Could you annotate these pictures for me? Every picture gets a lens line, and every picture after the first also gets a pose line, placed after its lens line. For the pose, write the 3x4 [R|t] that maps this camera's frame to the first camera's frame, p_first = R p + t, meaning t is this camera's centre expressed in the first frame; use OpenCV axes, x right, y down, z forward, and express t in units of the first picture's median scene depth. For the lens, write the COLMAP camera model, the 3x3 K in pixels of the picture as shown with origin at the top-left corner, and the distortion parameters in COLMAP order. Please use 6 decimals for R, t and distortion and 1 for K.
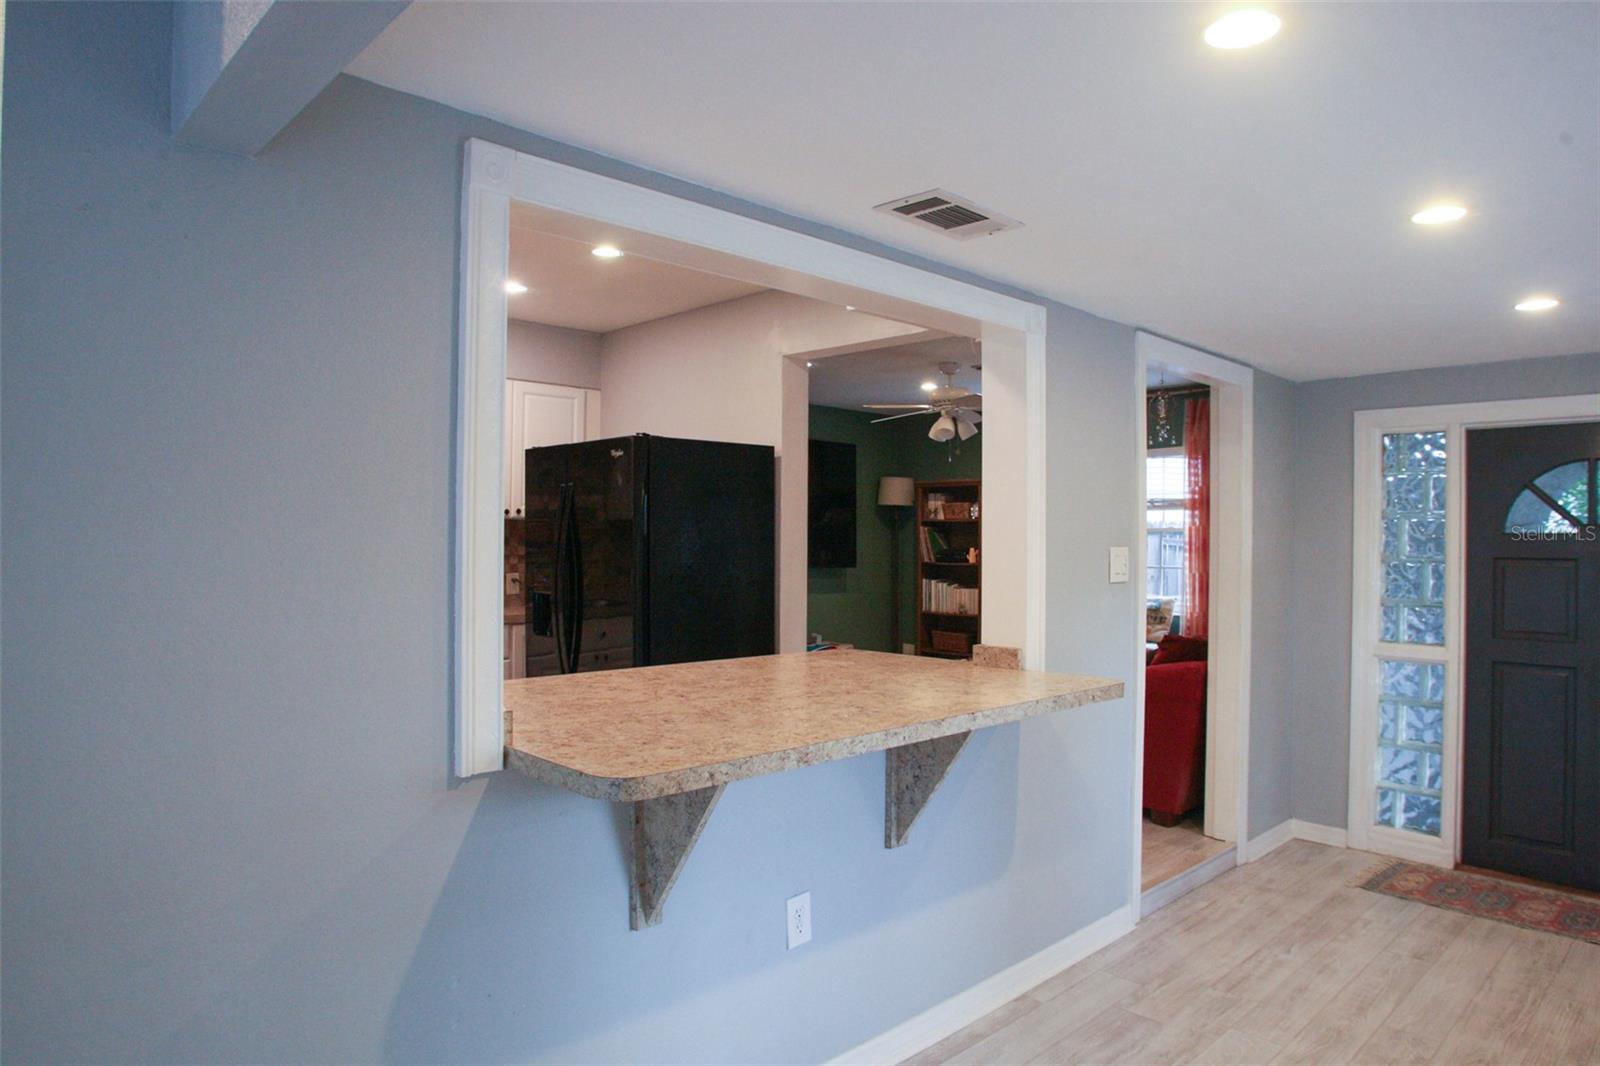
lens RADIAL K [[997.1, 0, 800.0], [0, 997.1, 533.0], [0, 0, 1]] dist [-0.078634, 0.035338]
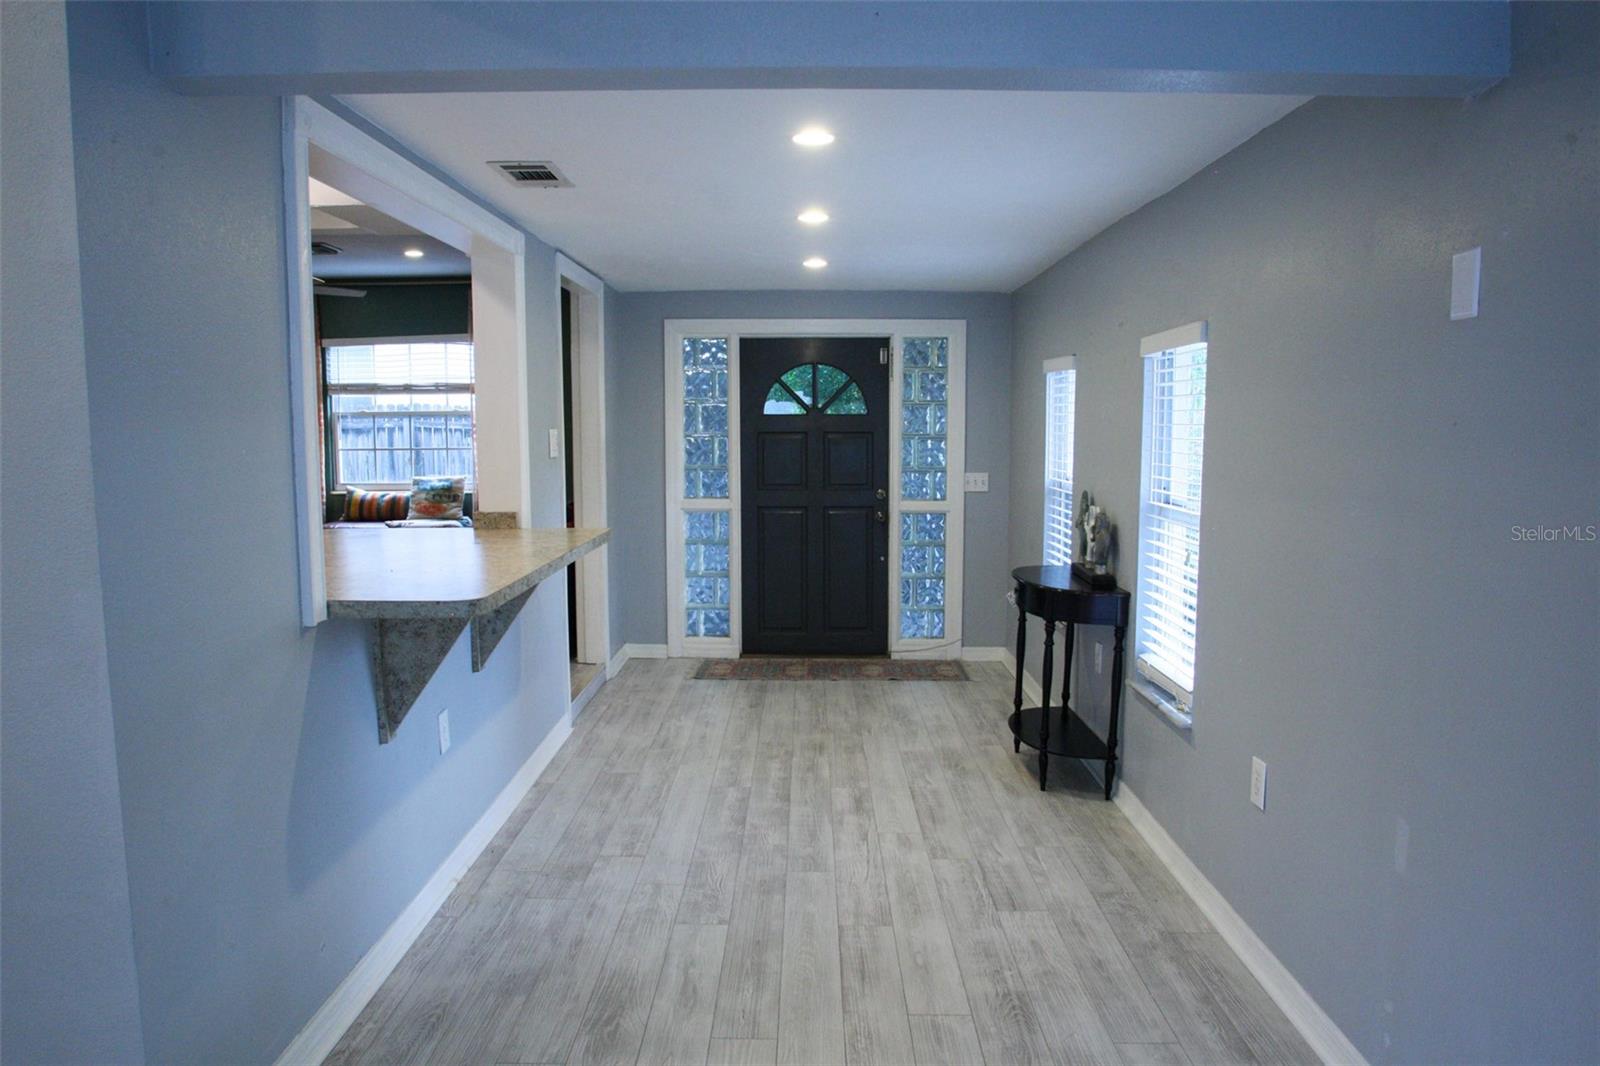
lens RADIAL K [[1128.8, 0, 800.0], [0, 1128.8, 533.0], [0, 0, 1]] dist [-0.146747, 0.000140]
pose [[0.694894, -0.080593, 0.714581, -0.400556], [0.003257, 0.994042, 0.108945, -0.006458], [-0.719104, -0.073378, 0.691017, -0.168150]]
